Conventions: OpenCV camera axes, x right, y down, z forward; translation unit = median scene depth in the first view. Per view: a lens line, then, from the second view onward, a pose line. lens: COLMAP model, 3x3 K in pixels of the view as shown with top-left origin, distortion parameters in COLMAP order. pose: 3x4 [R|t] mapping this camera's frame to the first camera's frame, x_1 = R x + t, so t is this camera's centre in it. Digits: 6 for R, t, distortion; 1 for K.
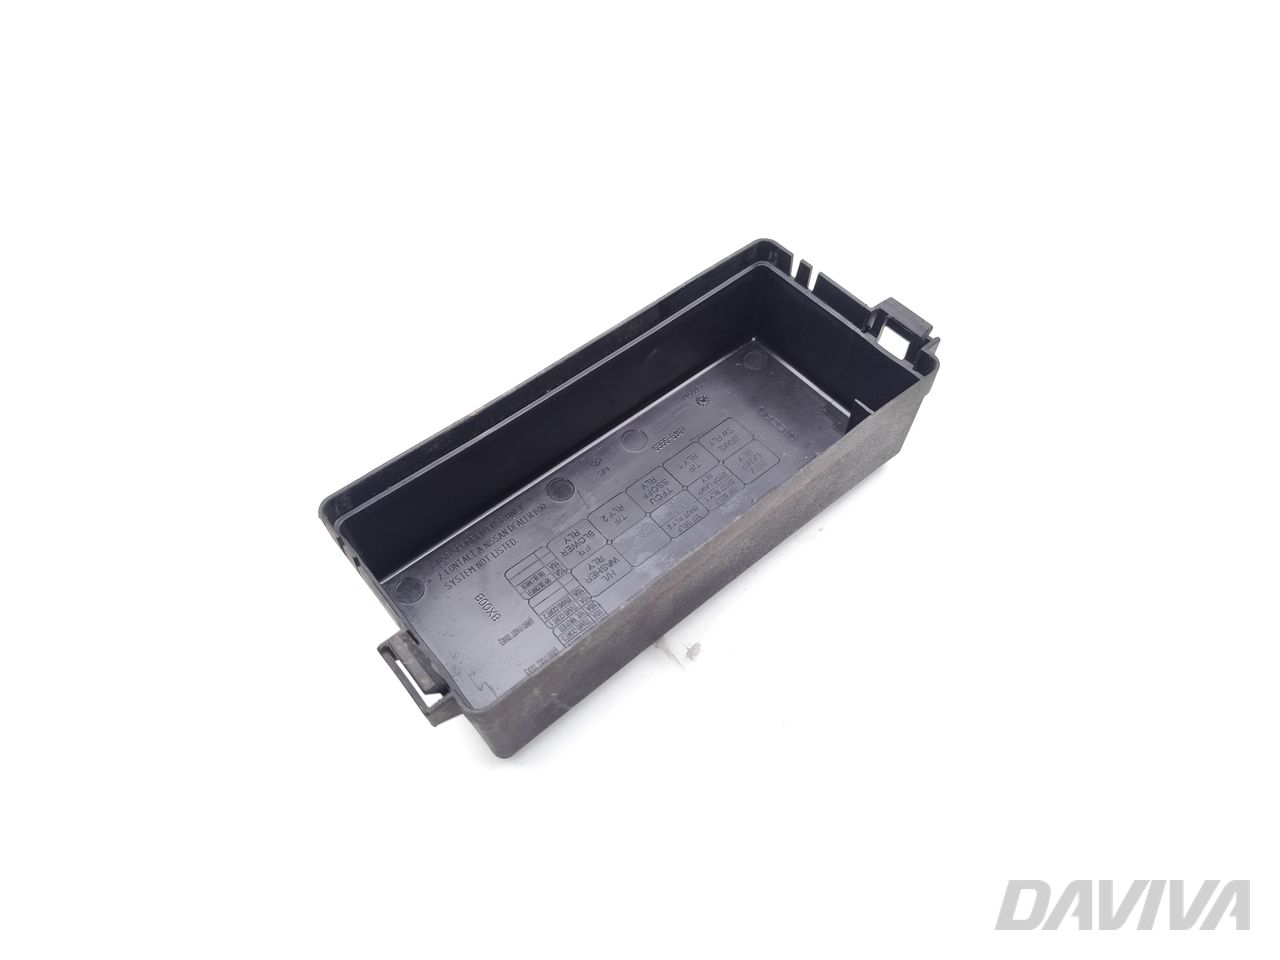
lens RADIAL K [[907.1, 0, 646.7], [0, 907.1, 478.3], [0, 0, 1]] dist [0.053000, -0.000530]
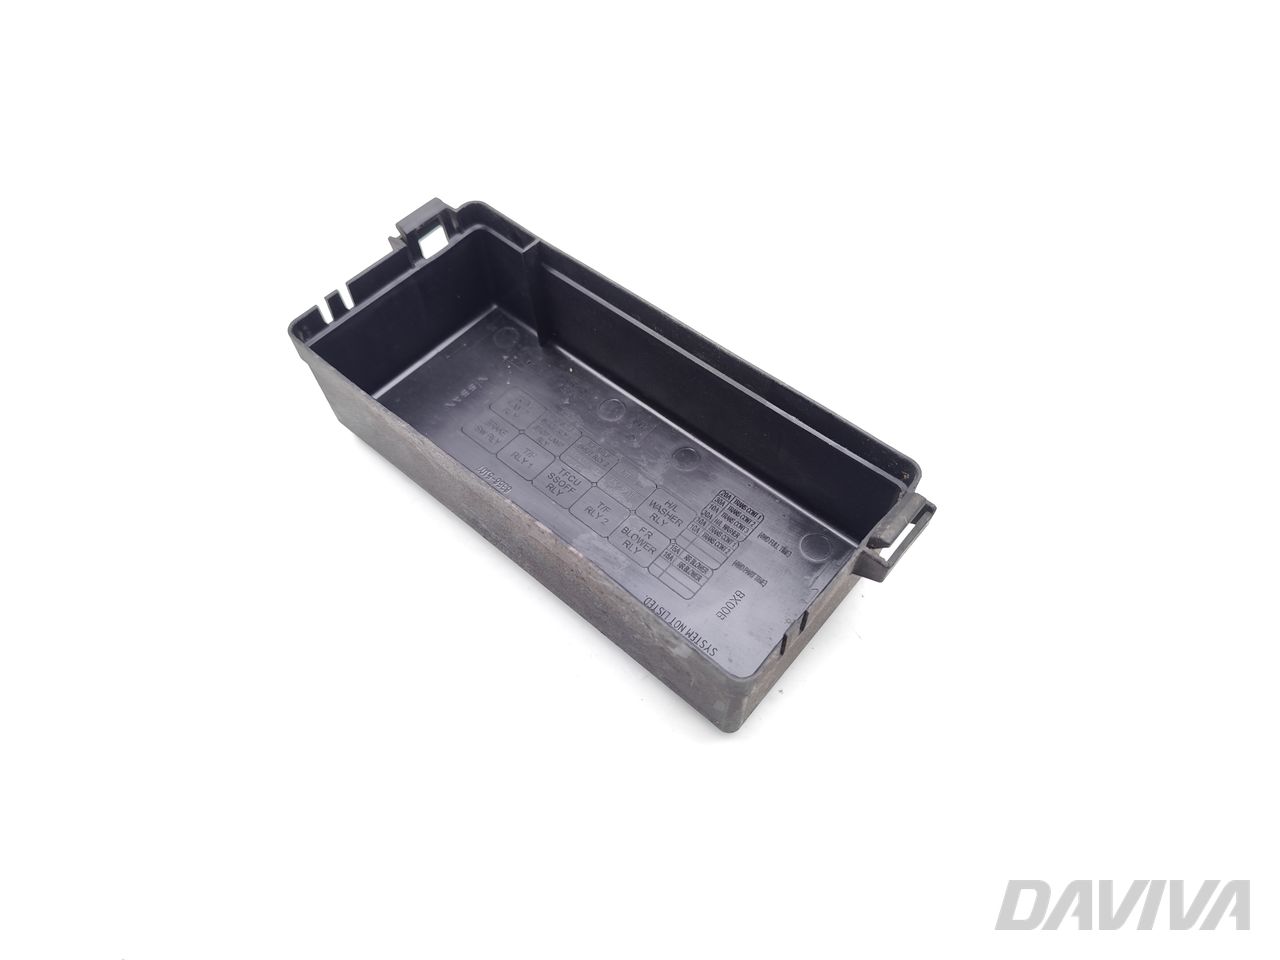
lens RADIAL K [[907.1, 0, 646.7], [0, 907.1, 478.3], [0, 0, 1]] dist [0.053000, -0.000530]
pose [[-0.160312, -0.810999, 0.562655, -0.557512], [0.819226, 0.208654, 0.534165, -0.440946], [-0.550607, 0.546575, 0.630942, 0.358115]]
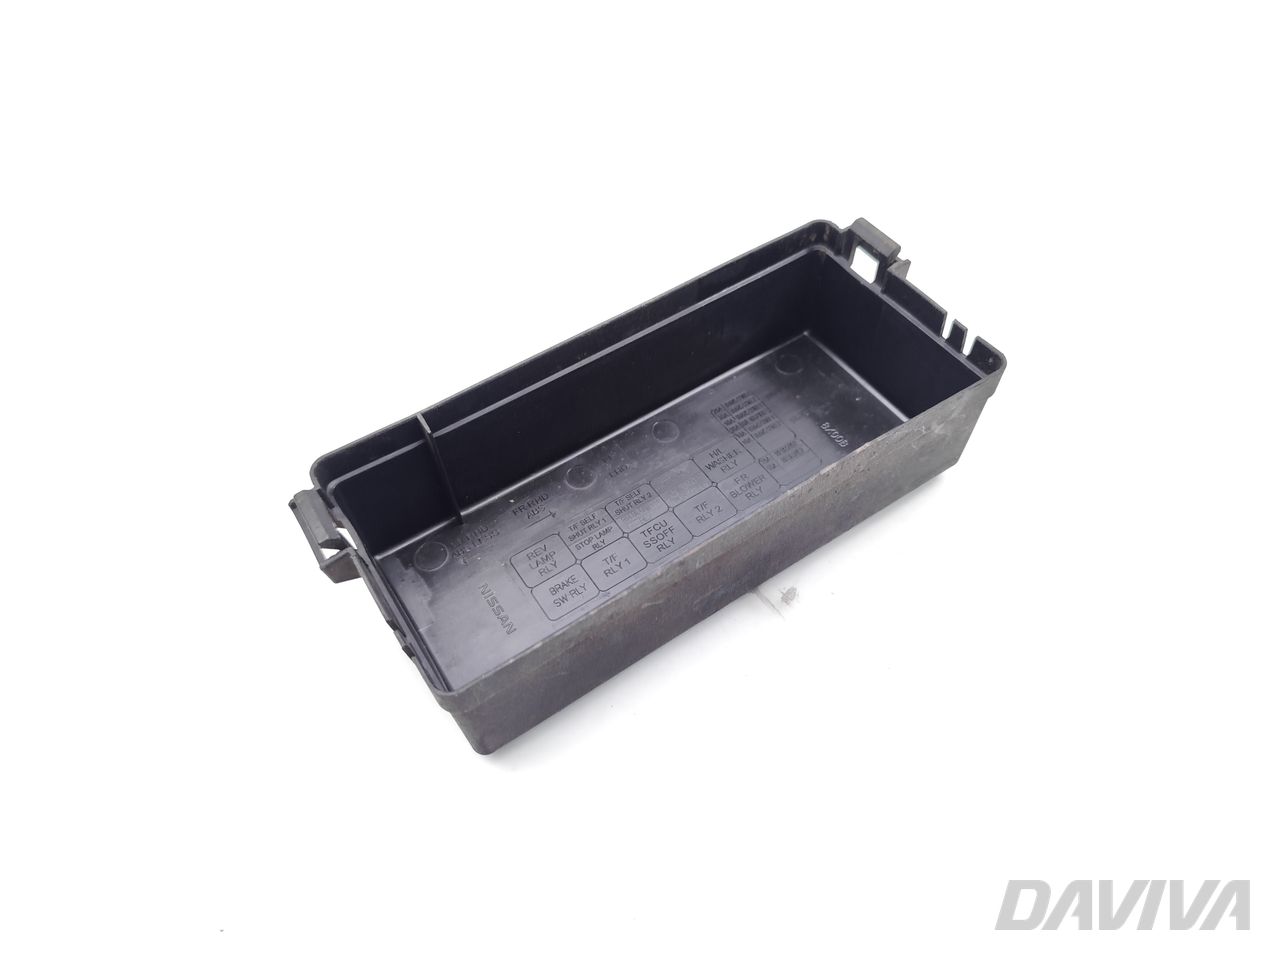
lens RADIAL K [[907.1, 0, 646.7], [0, 907.1, 478.3], [0, 0, 1]] dist [0.053000, -0.000530]
pose [[-0.993288, -0.066616, 0.094556, -0.059889], [0.110422, -0.302783, 0.946641, -0.836444], [-0.034432, 0.950729, 0.308107, 0.698669]]
